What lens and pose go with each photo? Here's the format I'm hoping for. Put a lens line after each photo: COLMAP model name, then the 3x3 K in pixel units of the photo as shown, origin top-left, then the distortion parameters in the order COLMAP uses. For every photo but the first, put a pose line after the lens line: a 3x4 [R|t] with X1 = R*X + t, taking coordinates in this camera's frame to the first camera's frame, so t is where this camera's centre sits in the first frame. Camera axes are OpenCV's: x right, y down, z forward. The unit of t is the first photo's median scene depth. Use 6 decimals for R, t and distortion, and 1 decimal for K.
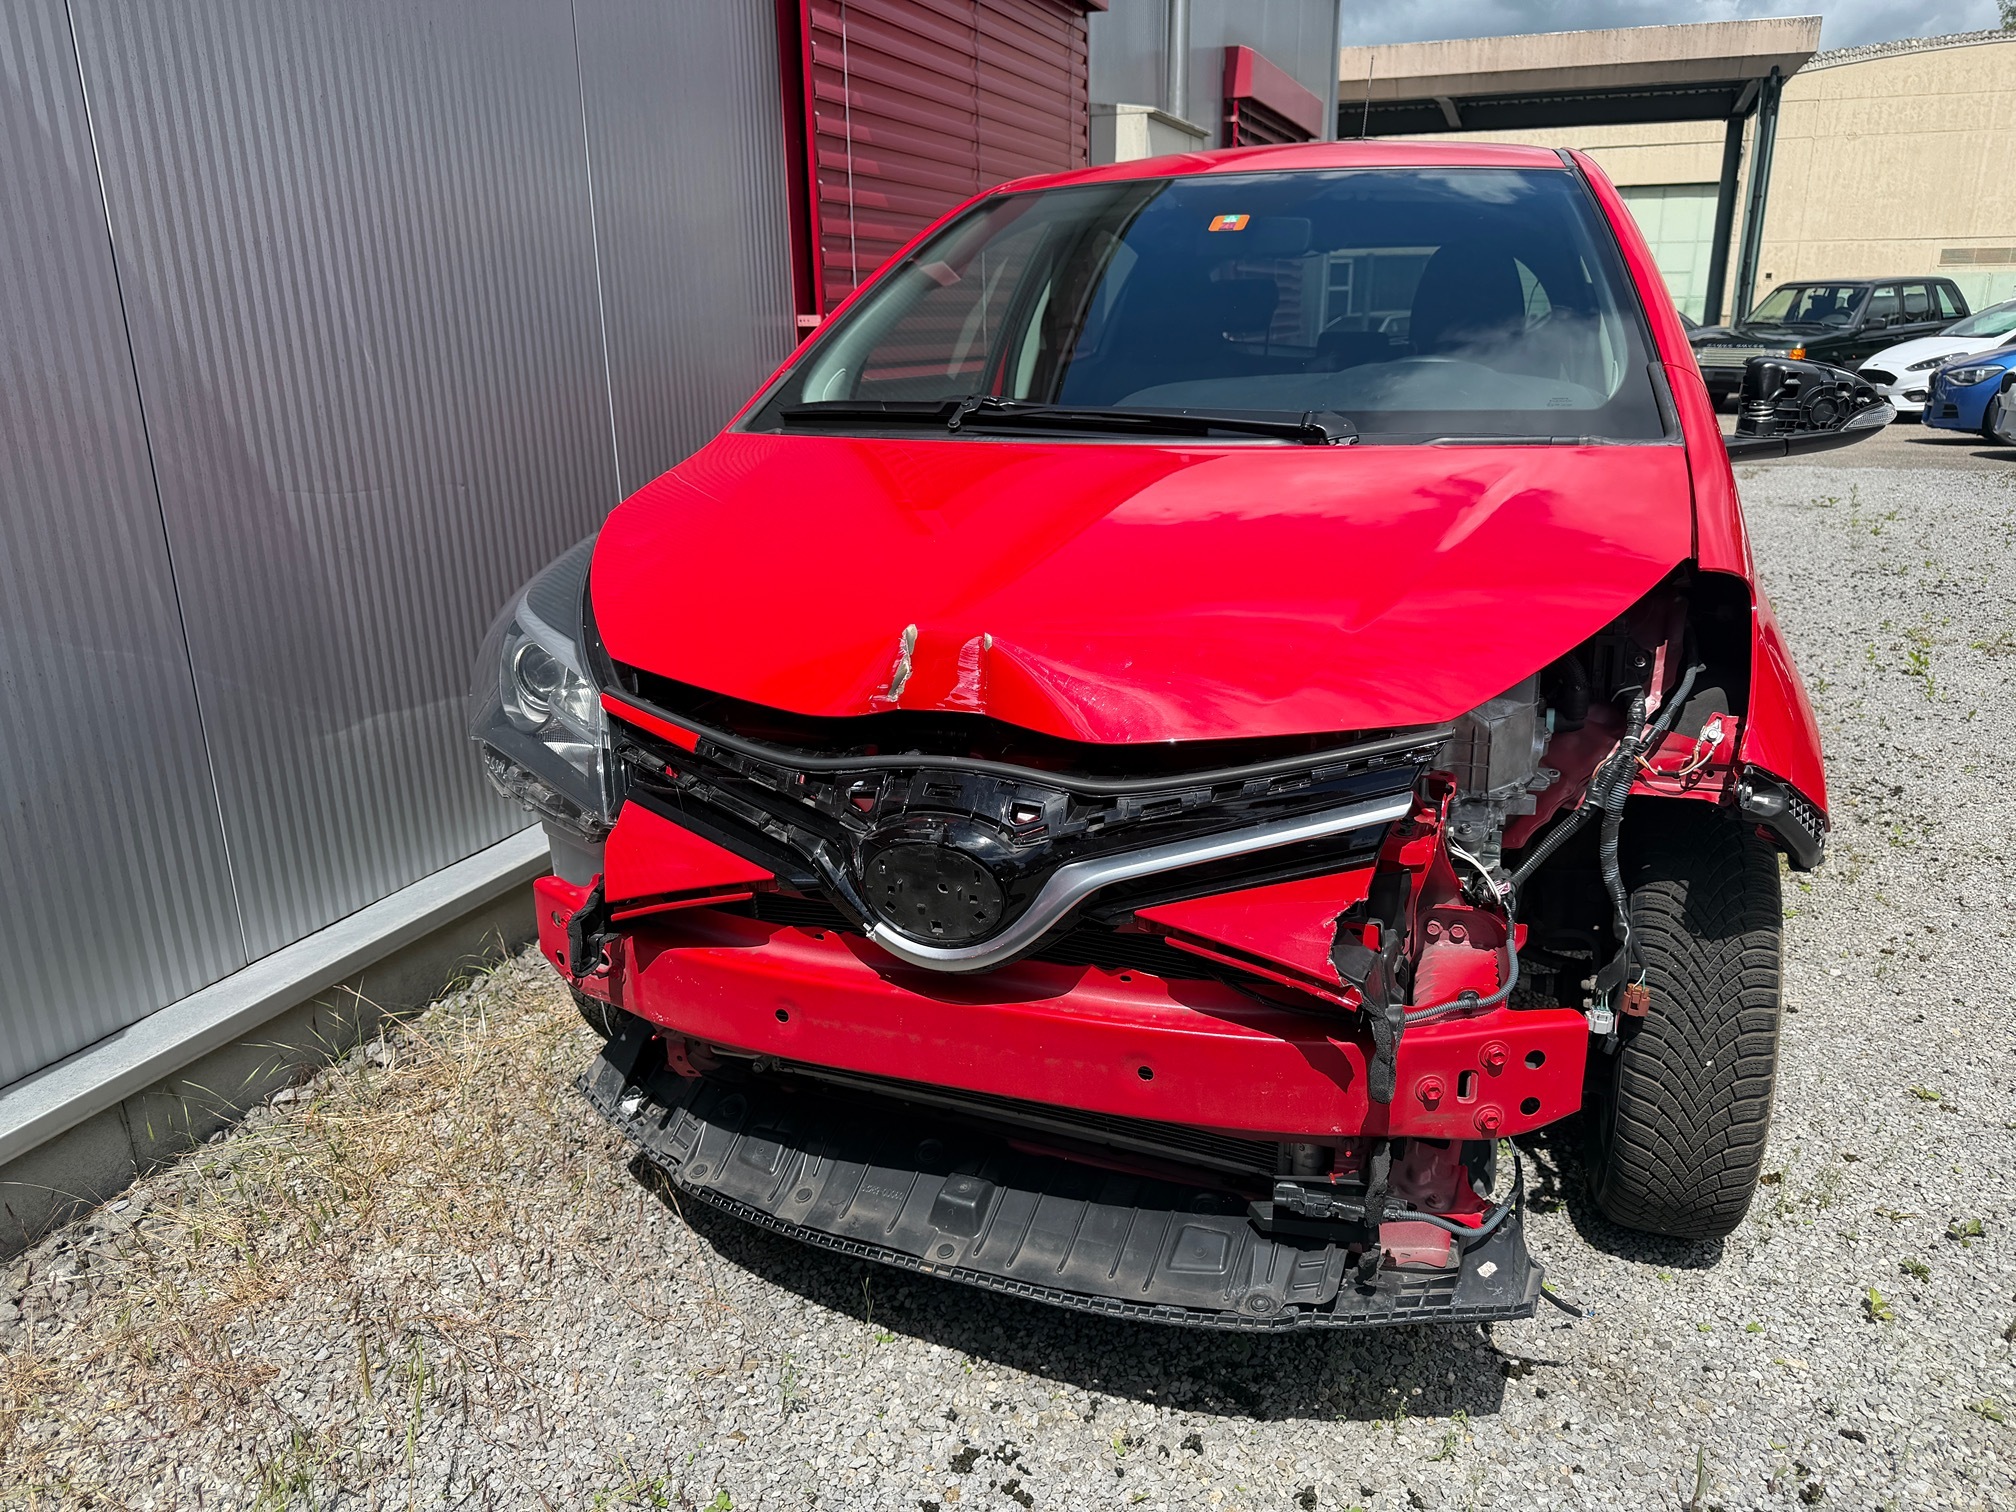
lens RADIAL K [[1413.1, 0, 1031.3], [0, 1413.1, 747.2], [0, 0, 1]] dist [0.076559, -0.110008]
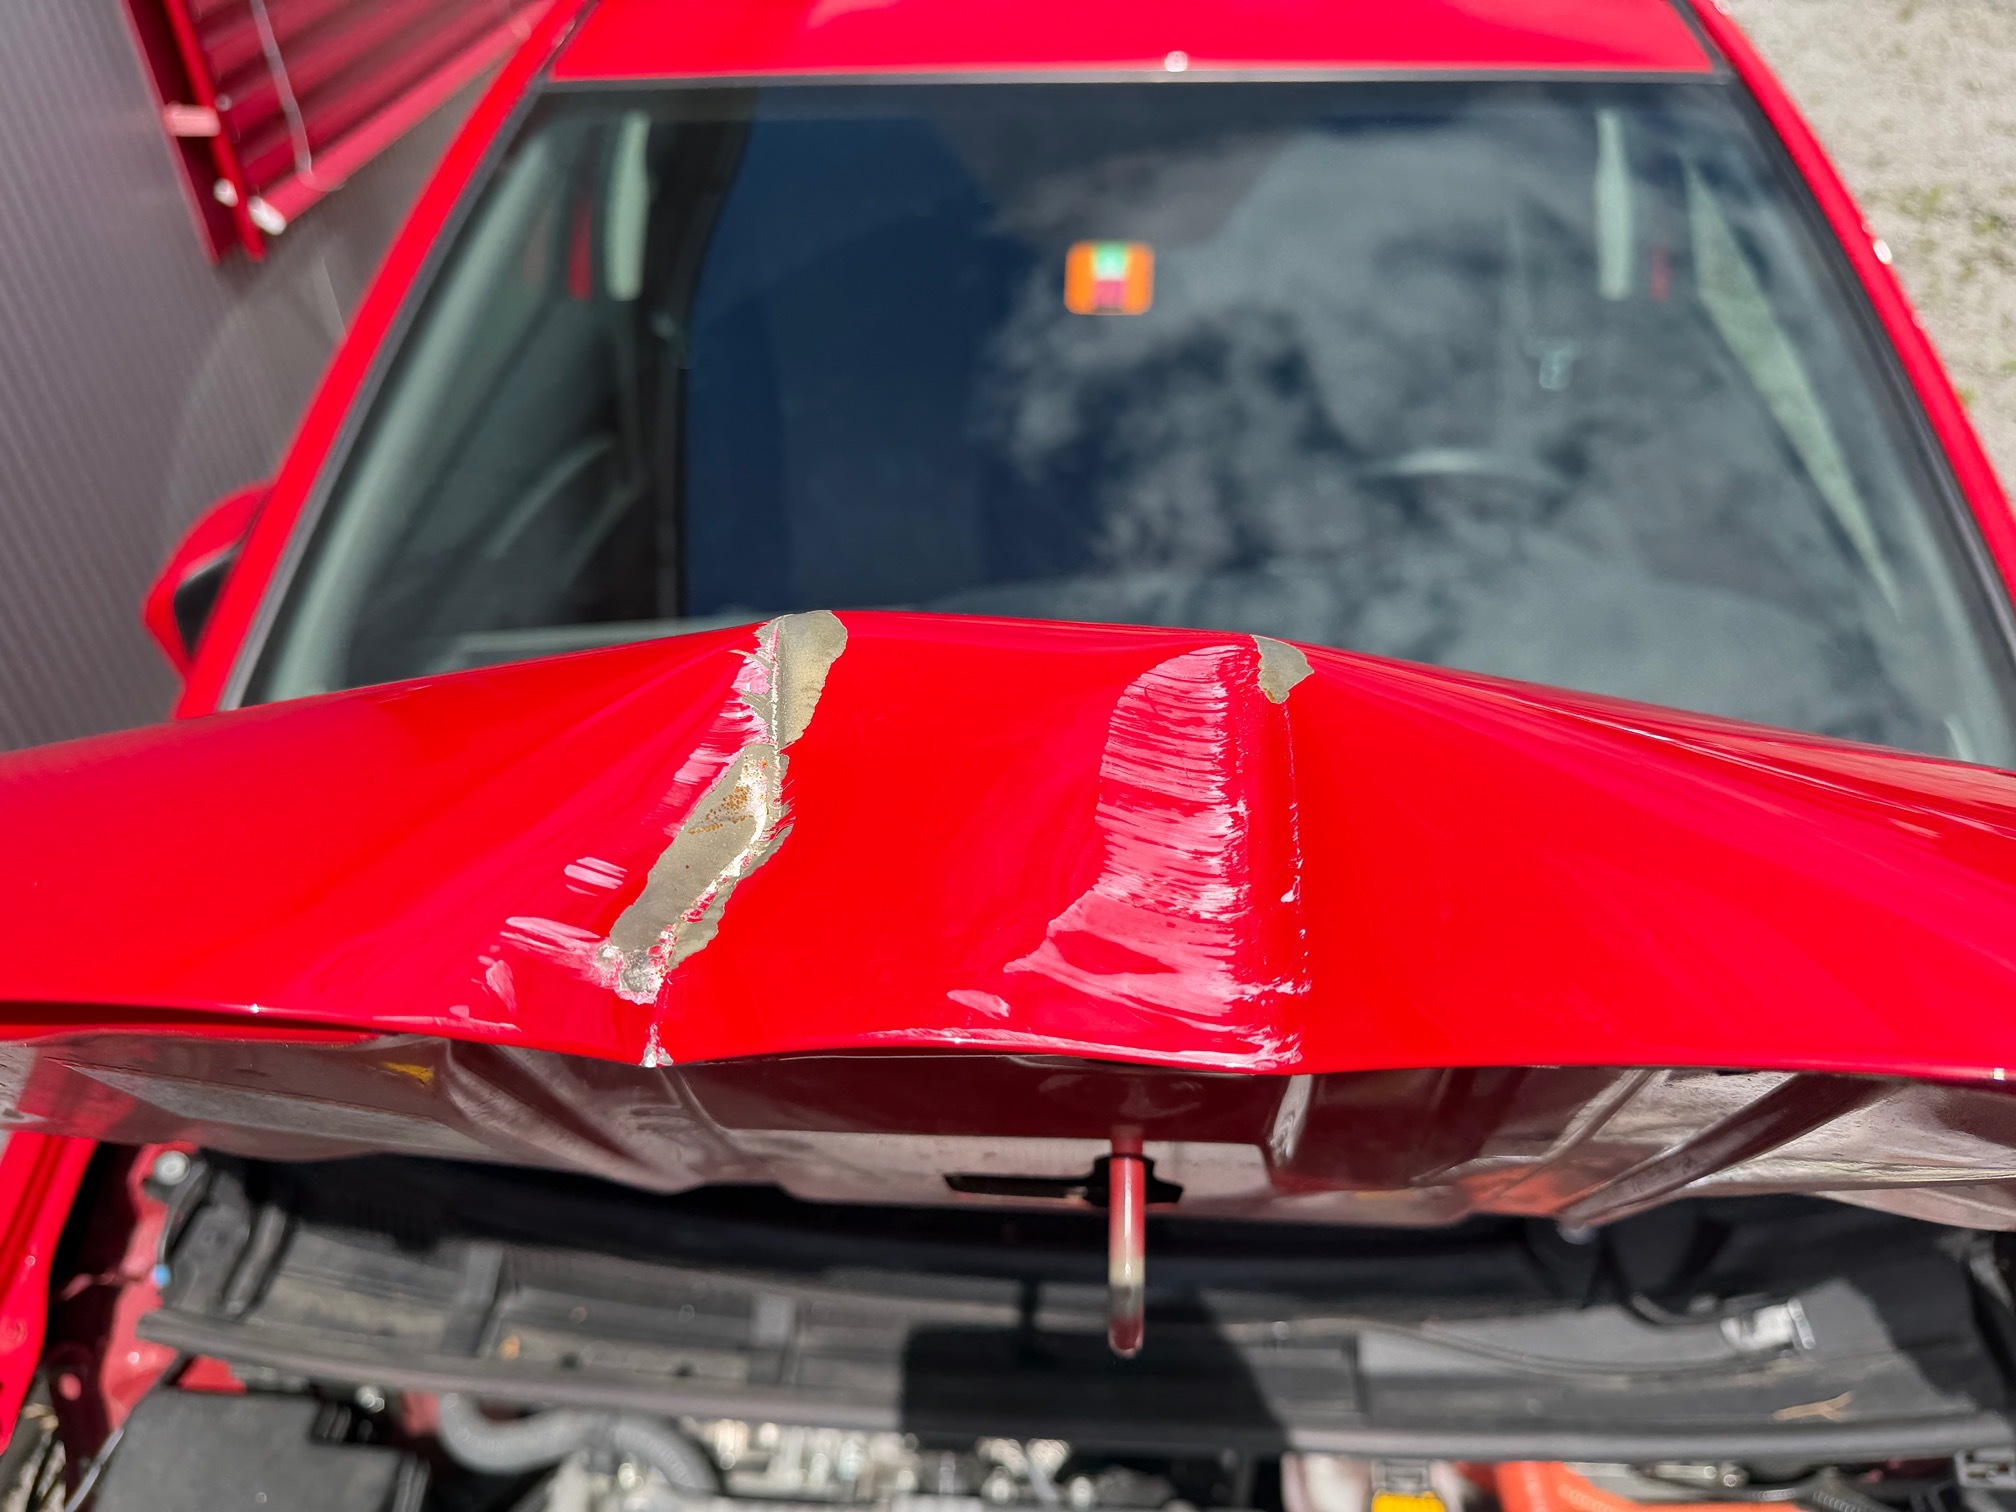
lens RADIAL K [[1421.0, 0, 1014.4], [0, 1421.0, 754.4], [0, 0, 1]] dist [0.041251, -0.070655]
pose [[0.955966, 0.174984, 0.235604, -0.087184], [0.029372, 0.741724, -0.670061, 0.043676], [-0.292004, 0.647476, 0.703924, 0.765187]]
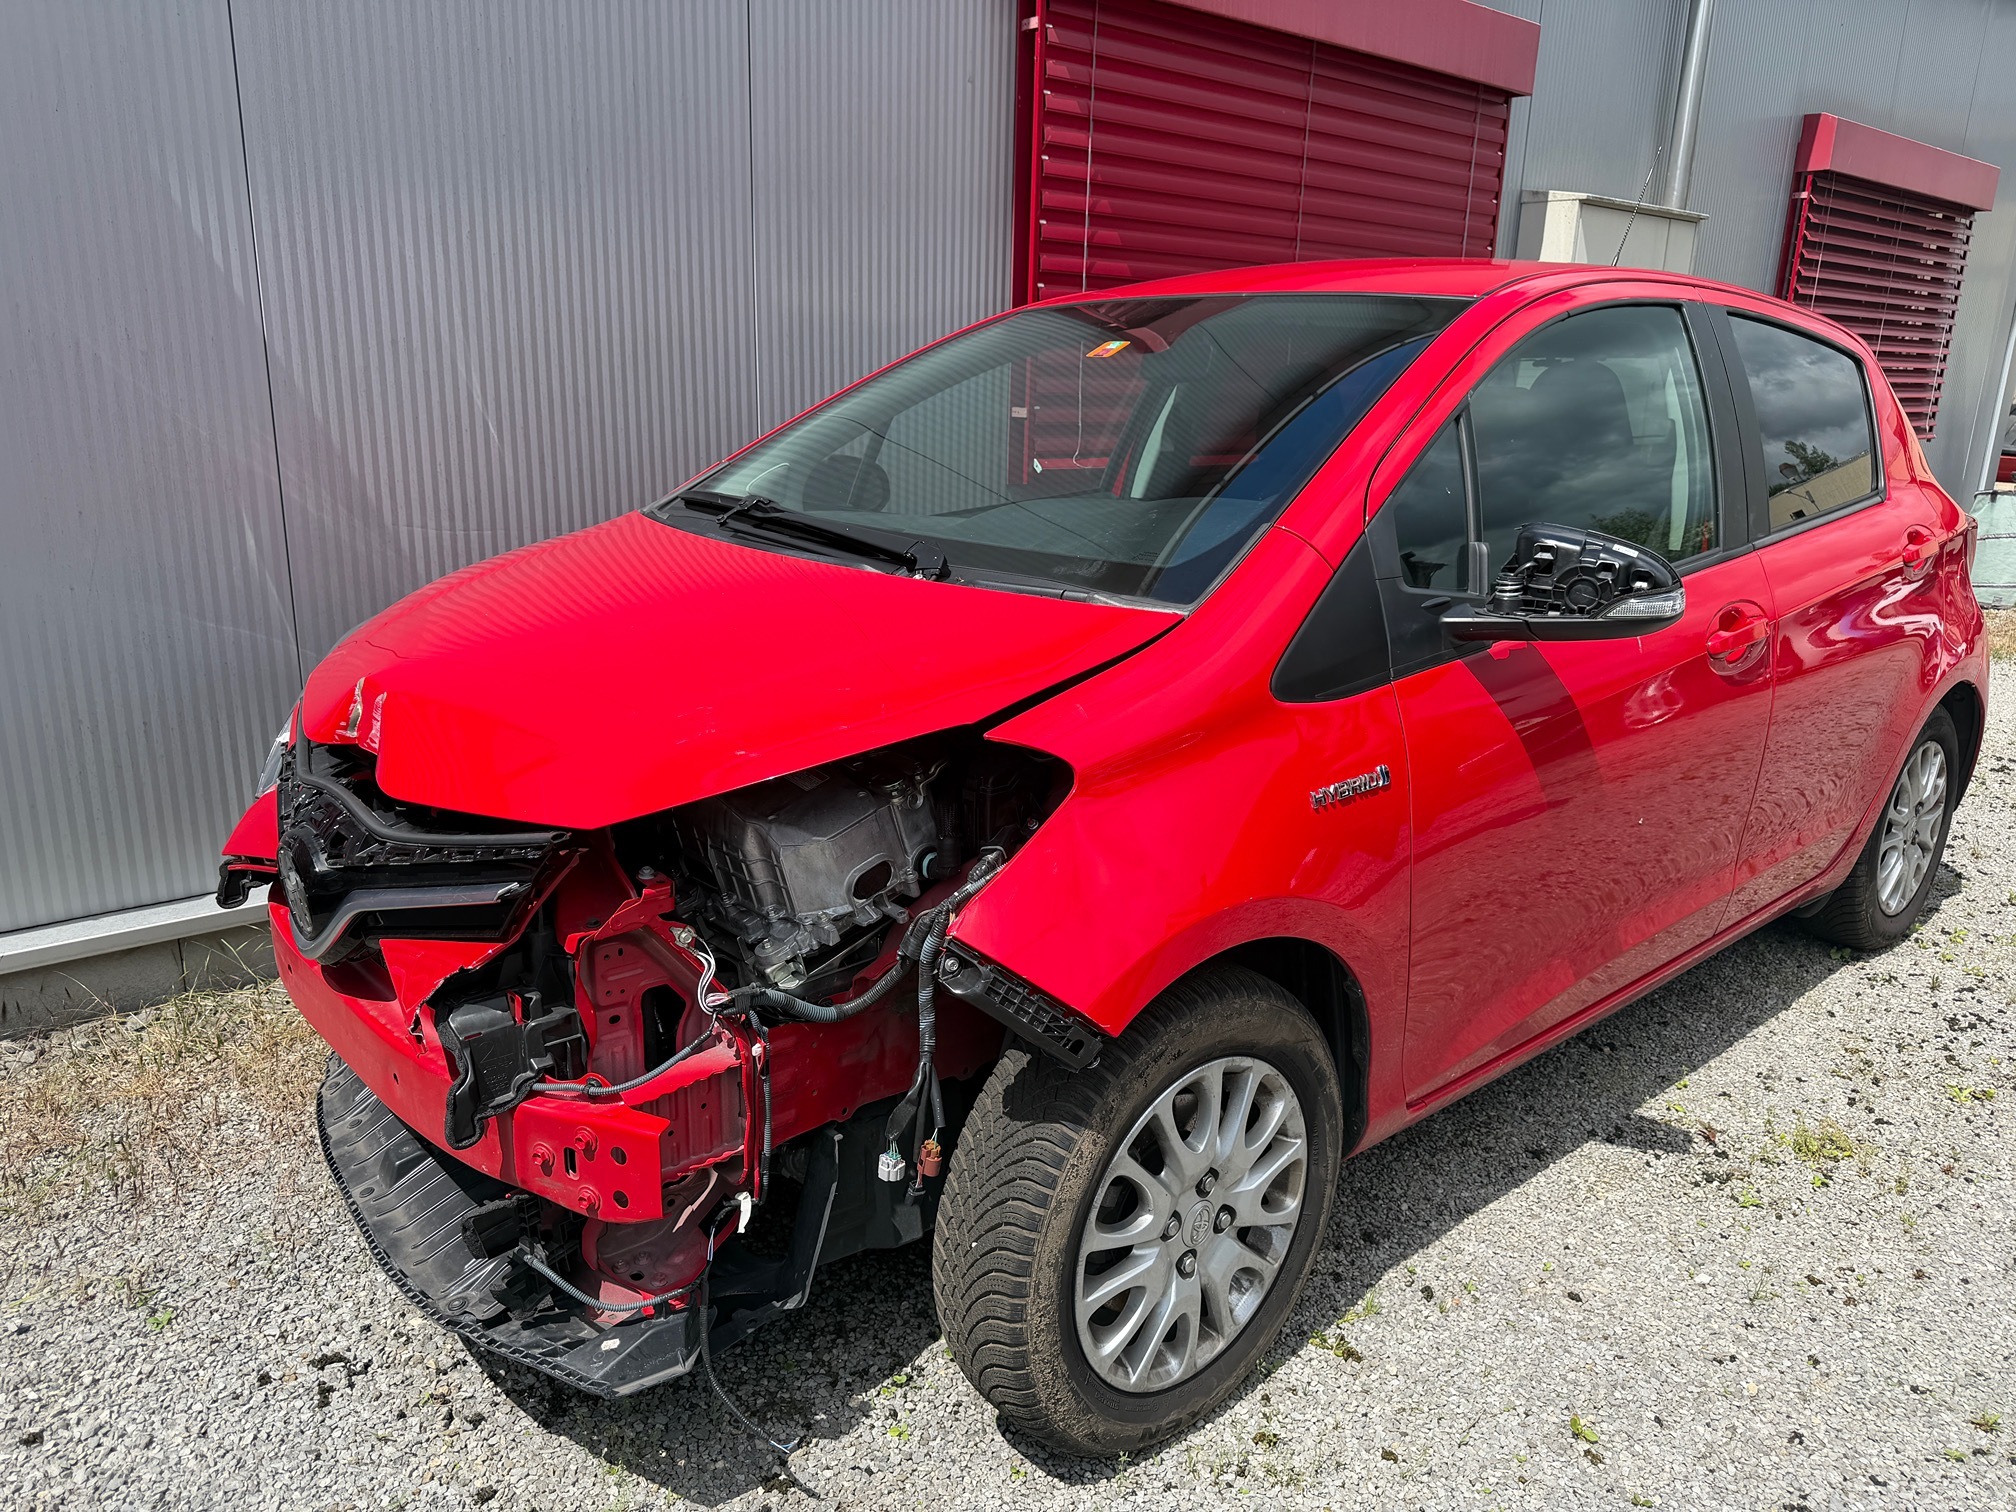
lens RADIAL K [[1421.0, 0, 1014.4], [0, 1421.0, 754.4], [0, 0, 1]] dist [0.041251, -0.070655]
pose [[0.874013, 0.161428, -0.458304, 0.869513], [-0.177576, 0.984075, 0.007971, -0.114761], [0.452292, 0.074416, 0.888760, 0.131893]]
